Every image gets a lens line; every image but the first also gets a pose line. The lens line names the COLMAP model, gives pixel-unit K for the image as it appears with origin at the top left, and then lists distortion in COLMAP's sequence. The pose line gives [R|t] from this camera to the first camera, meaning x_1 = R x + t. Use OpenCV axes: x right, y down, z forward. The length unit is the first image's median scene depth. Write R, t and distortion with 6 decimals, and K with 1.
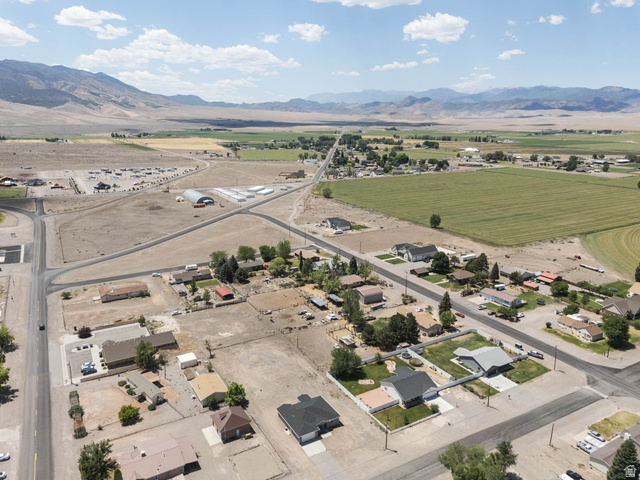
lens RADIAL K [[469.2, 0, 318.7], [0, 469.2, 240.1], [0, 0, 1]] dist [0.074103, -0.064368]
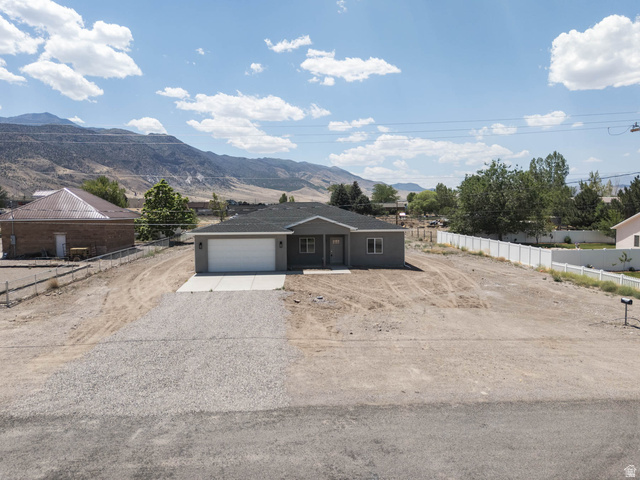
lens RADIAL K [[469.2, 0, 318.7], [0, 469.2, 240.1], [0, 0, 1]] dist [0.074103, -0.064368]
pose [[0.902635, 0.029567, -0.429391, 0.064402], [-0.106270, 0.982060, -0.155770, 0.253046], [0.417082, 0.186235, 0.889584, 0.465672]]
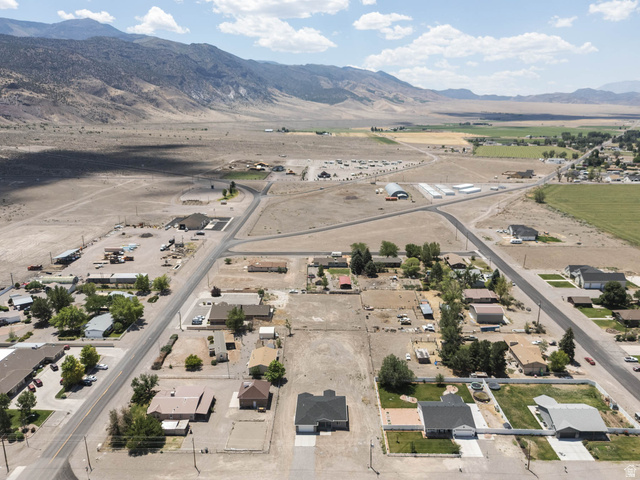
lens RADIAL K [[472.5, 0, 320.0], [0, 472.5, 240.0], [0, 0, 1]] dist [0.063121, -0.065984]
pose [[0.861339, 0.131776, -0.490643, 0.260051], [-0.126824, 0.990971, 0.043509, -0.019346], [0.491946, 0.024750, 0.870274, 0.066843]]
